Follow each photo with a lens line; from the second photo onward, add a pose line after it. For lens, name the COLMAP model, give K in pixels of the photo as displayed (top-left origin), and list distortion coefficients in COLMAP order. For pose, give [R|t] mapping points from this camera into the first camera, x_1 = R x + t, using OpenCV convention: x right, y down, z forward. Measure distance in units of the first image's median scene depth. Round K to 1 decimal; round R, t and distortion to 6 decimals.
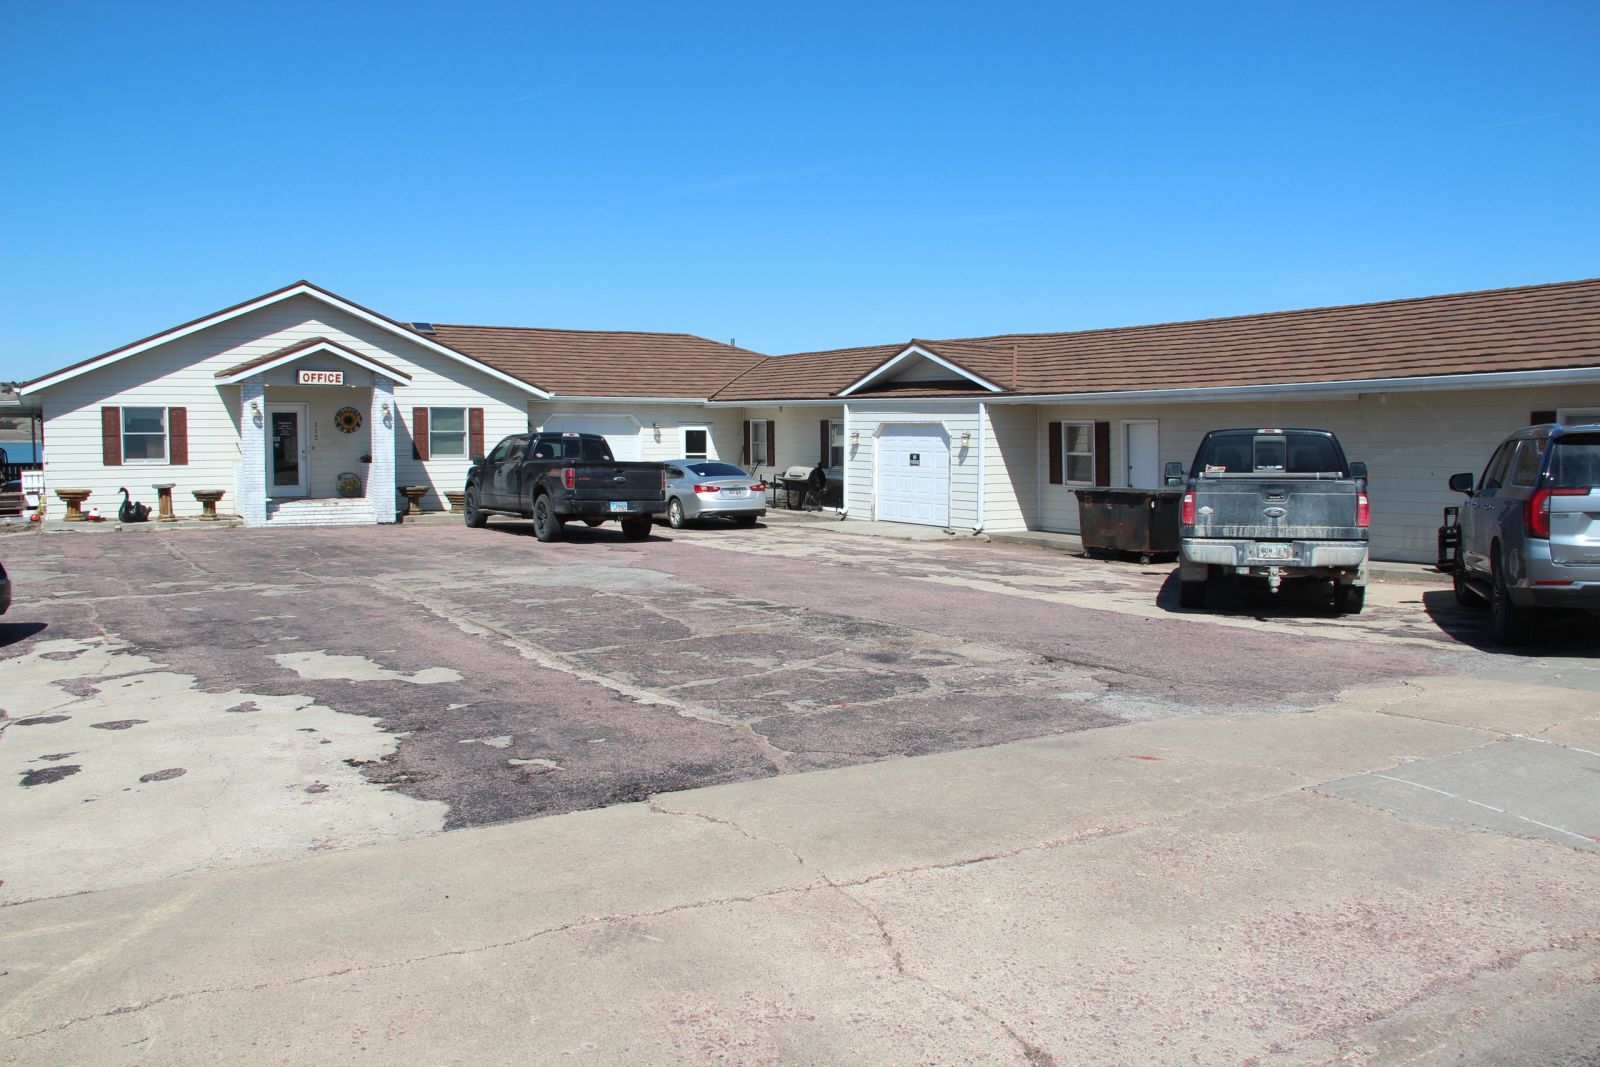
lens RADIAL K [[1327.3, 0, 800.0], [0, 1327.3, 533.5], [0, 0, 1]] dist [-0.165916, 0.106887]
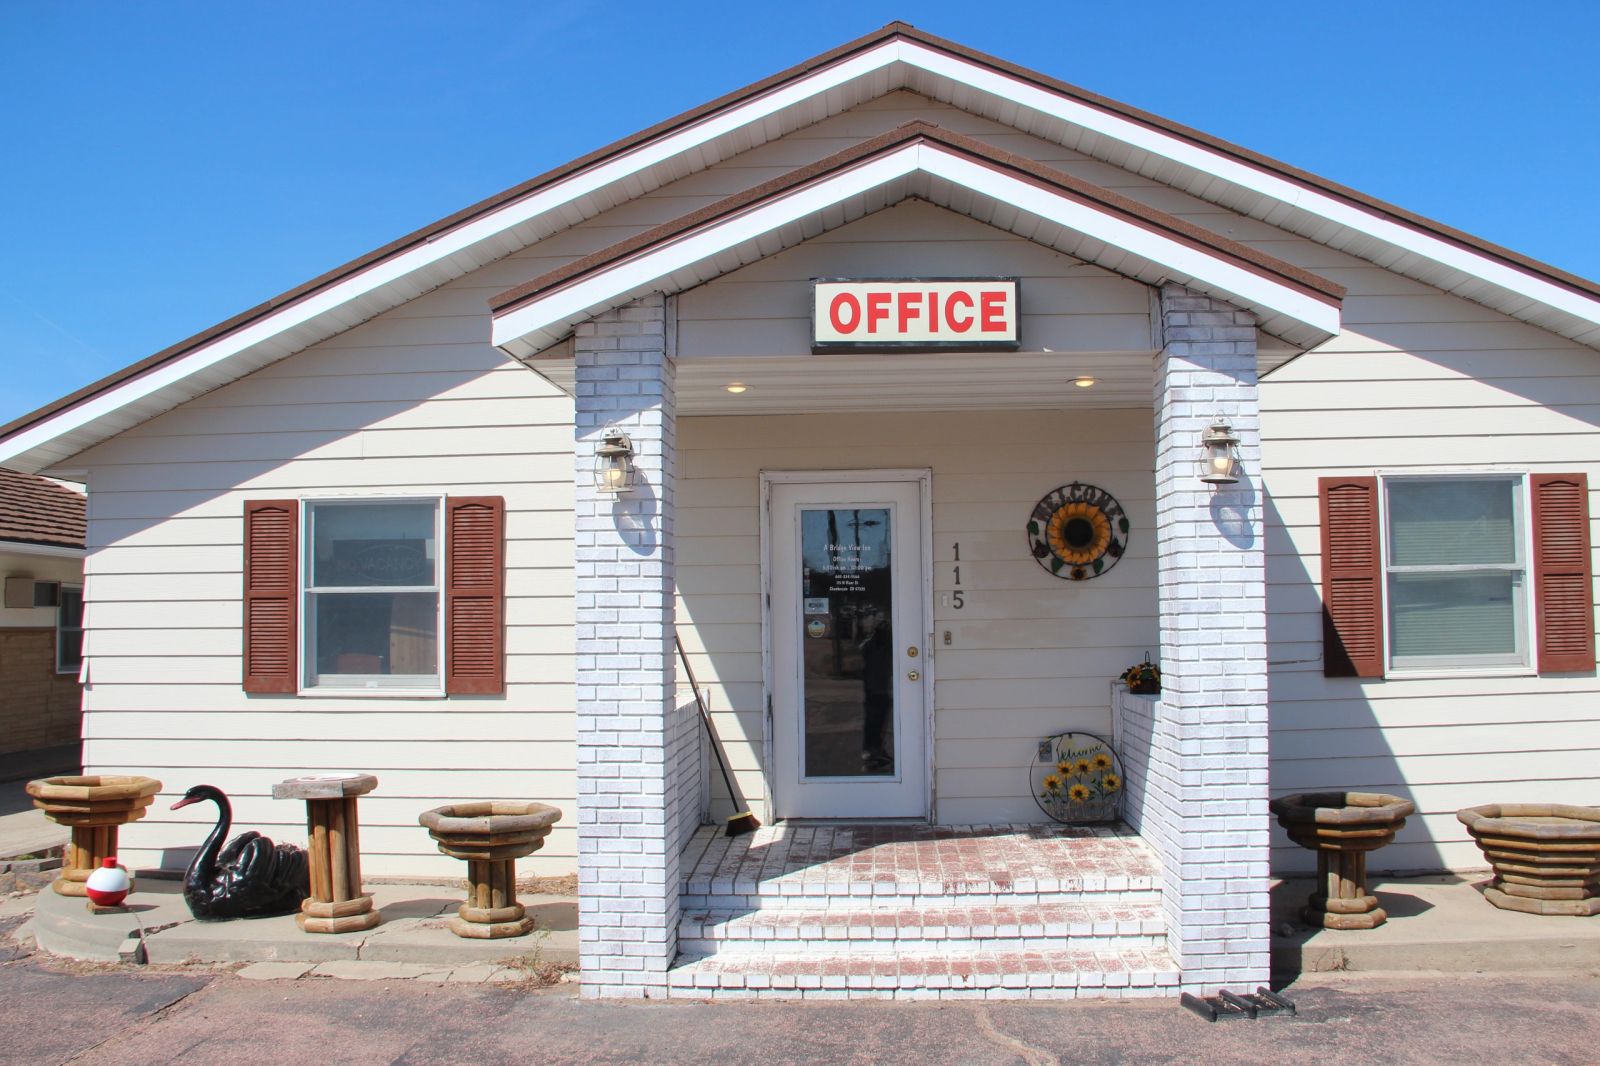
lens RADIAL K [[1374.6, 0, 807.2], [0, 1374.6, 550.0], [0, 0, 1]] dist [-0.184320, 0.146799]
pose [[0.830314, -0.043441, -0.555600, -0.253660], [-0.023543, 0.993333, -0.112849, -0.053838], [0.556799, 0.106780, 0.823756, 0.787876]]
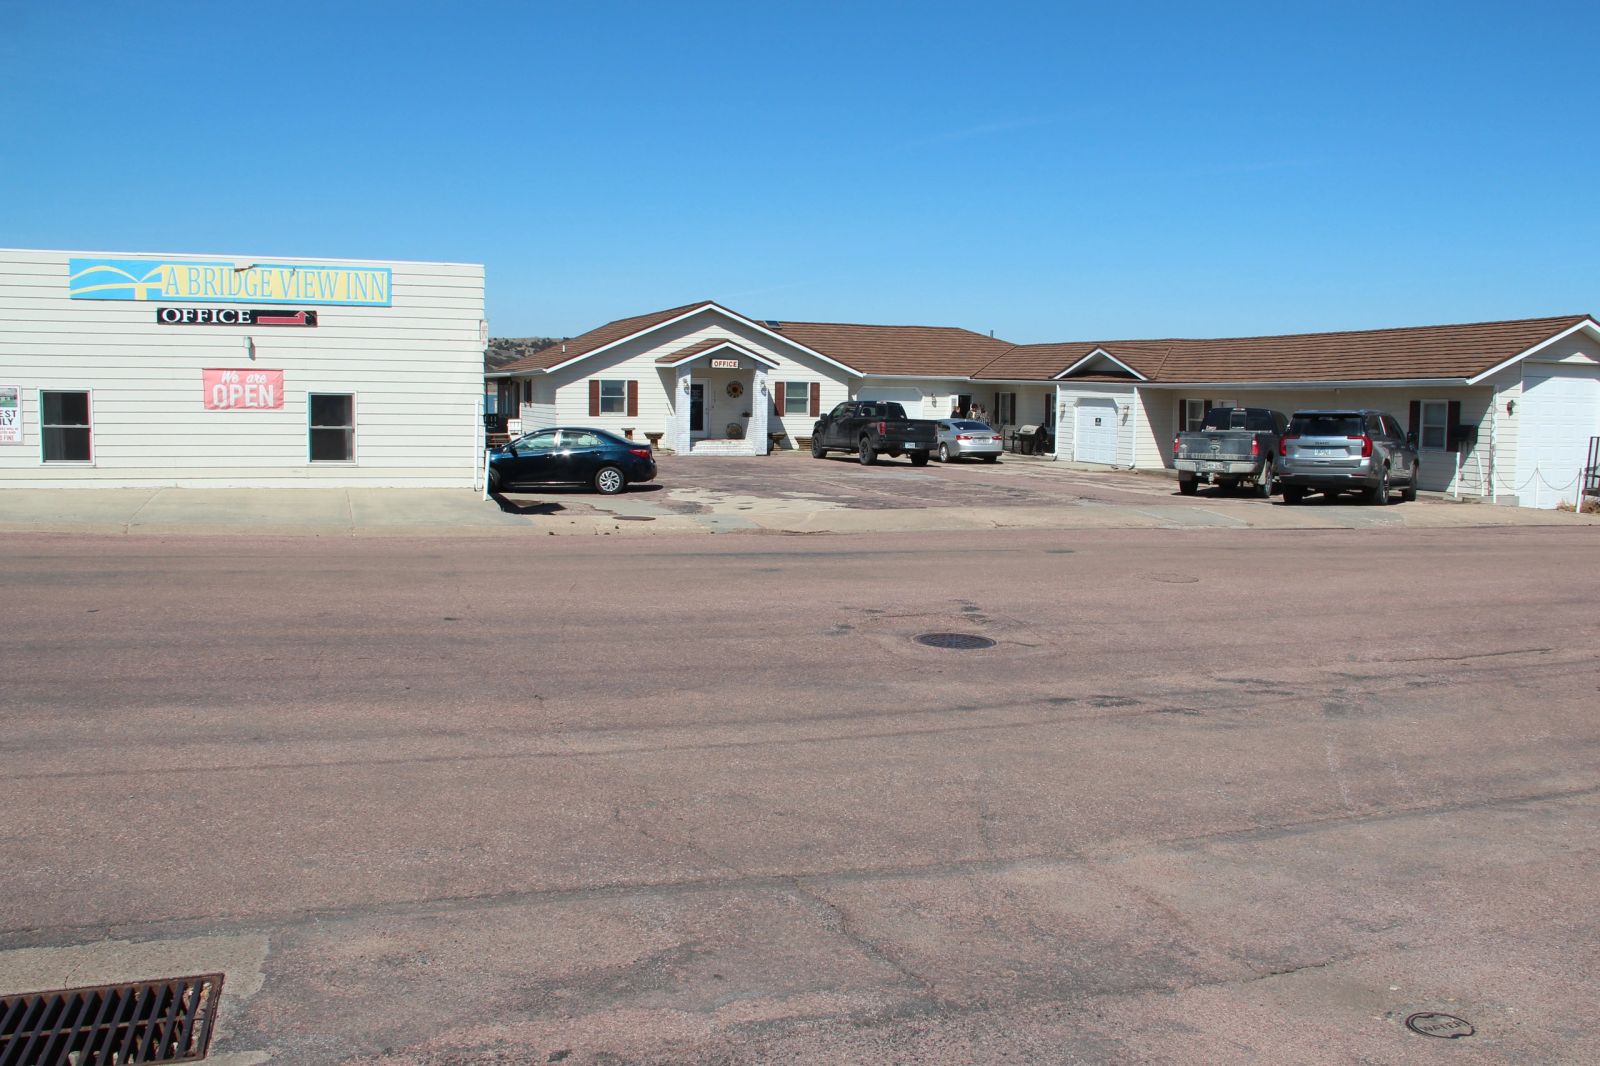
lens RADIAL K [[1374.6, 0, 807.2], [0, 1374.6, 550.0], [0, 0, 1]] dist [-0.184320, 0.146799]
pose [[0.979927, 0.032920, -0.196618, 0.071351], [-0.025268, 0.998827, 0.041304, 0.037153], [0.197747, -0.035506, 0.979610, -0.637402]]
